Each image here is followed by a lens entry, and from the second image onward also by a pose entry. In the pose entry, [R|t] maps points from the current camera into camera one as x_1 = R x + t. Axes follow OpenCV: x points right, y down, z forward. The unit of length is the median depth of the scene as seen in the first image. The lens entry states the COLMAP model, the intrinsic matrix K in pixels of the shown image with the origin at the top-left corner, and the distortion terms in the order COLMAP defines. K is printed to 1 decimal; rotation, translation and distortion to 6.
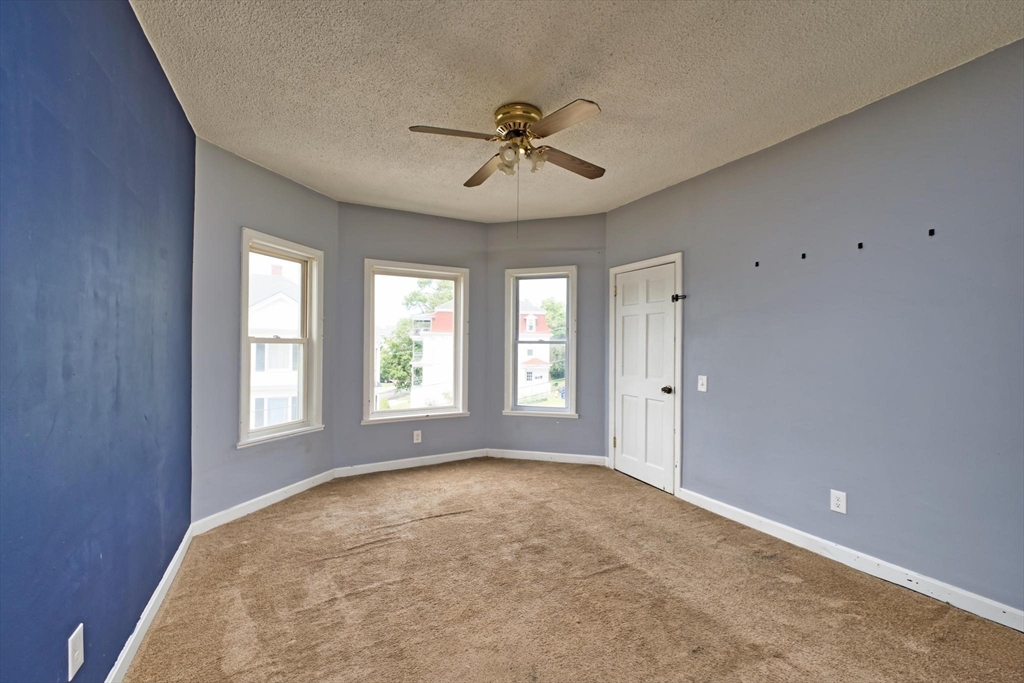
lens RADIAL K [[423.7, 0, 512.3], [0, 423.7, 343.3], [0, 0, 1]] dist [-0.004743, 0.000086]
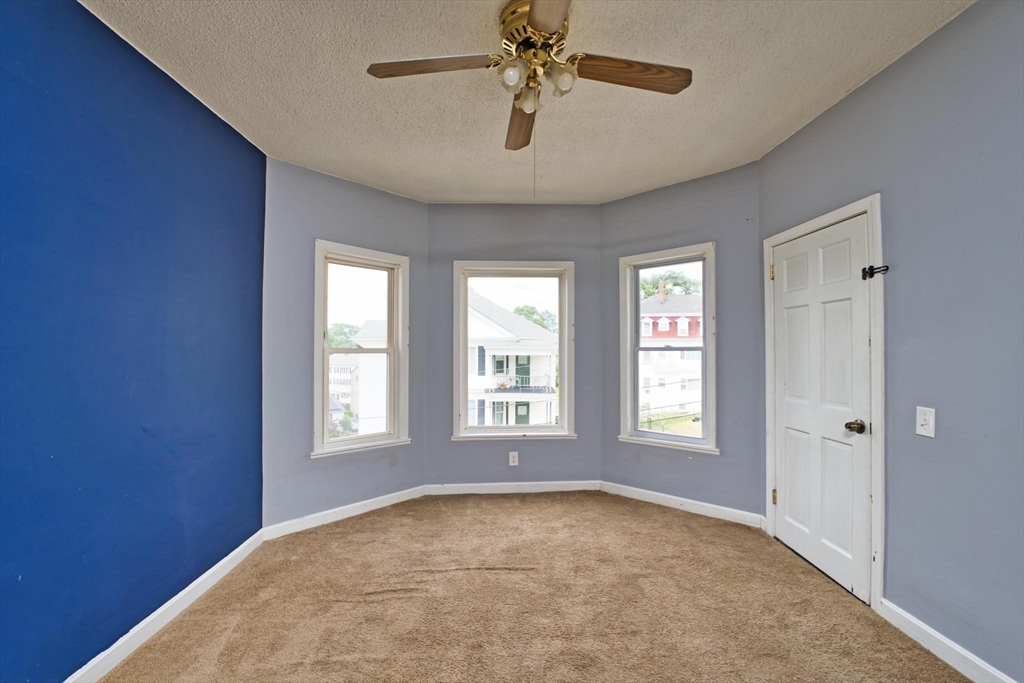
lens RADIAL K [[416.8, 0, 518.1], [0, 416.8, 343.6], [0, 0, 1]] dist [-0.024660, 0.000236]
pose [[0.900460, -0.015970, -0.434646, 0.189067], [0.009622, 0.999813, -0.016802, -0.002534], [0.434832, 0.010947, 0.900445, 0.271874]]
